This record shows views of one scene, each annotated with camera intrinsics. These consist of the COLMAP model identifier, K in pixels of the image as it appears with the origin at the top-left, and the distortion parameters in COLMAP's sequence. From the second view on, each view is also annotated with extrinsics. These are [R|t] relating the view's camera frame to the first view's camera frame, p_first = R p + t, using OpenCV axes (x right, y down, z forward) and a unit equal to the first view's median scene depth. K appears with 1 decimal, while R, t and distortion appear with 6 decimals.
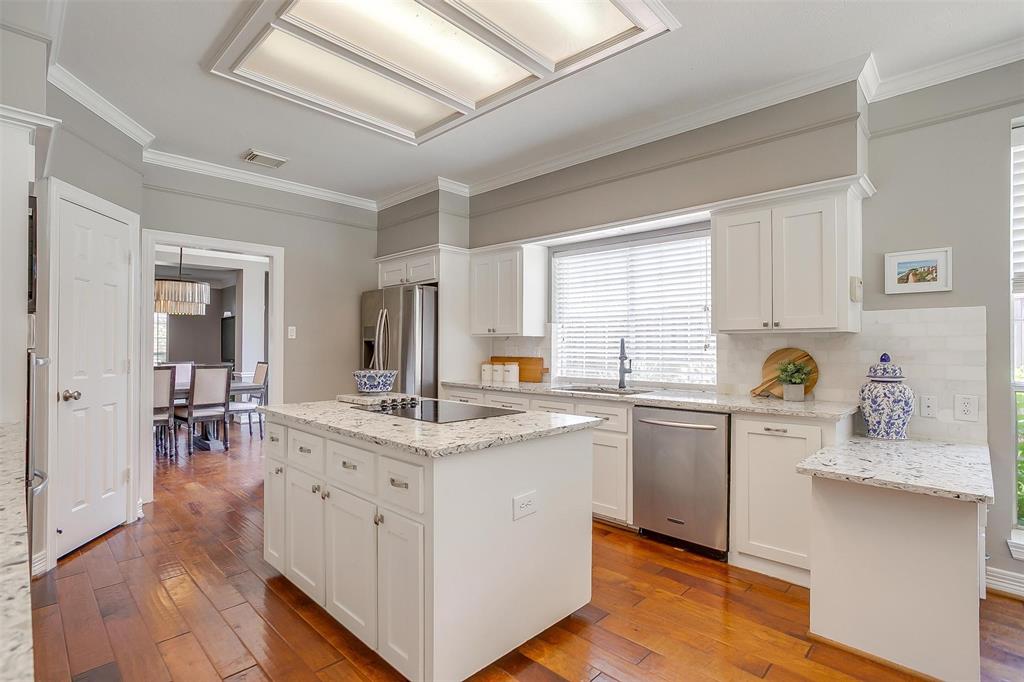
lens RADIAL K [[490.0, 0, 515.5], [0, 490.0, 342.2], [0, 0, 1]] dist [-0.053286, 0.028636]
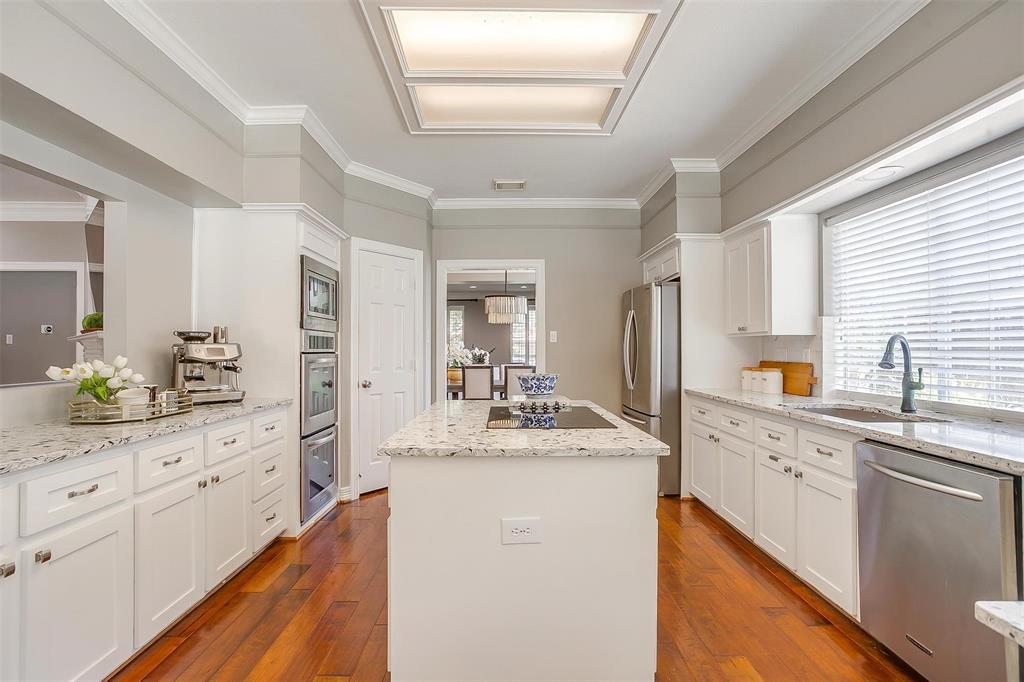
lens RADIAL K [[497.5, 0, 503.5], [0, 497.5, 344.1], [0, 0, 1]] dist [-0.057854, 0.028447]
pose [[0.701445, -0.011745, -0.712626, 0.359949], [0.010817, 0.999924, -0.005833, 0.002687], [0.712641, -0.003617, 0.701519, 0.204632]]
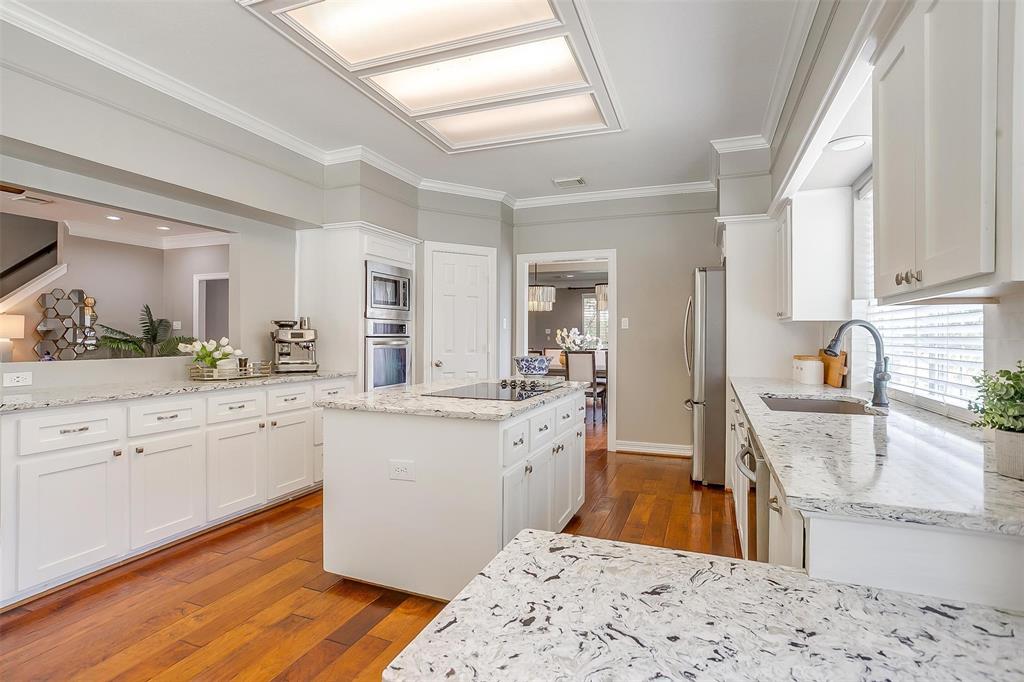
lens RADIAL K [[497.6, 0, 511.4], [0, 497.6, 332.8], [0, 0, 1]] dist [-0.055753, 0.029027]
pose [[0.398888, -0.007396, -0.916970, 0.686189], [0.006153, 0.999967, -0.005389, 0.009020], [0.916979, -0.003492, 0.398920, 0.439955]]
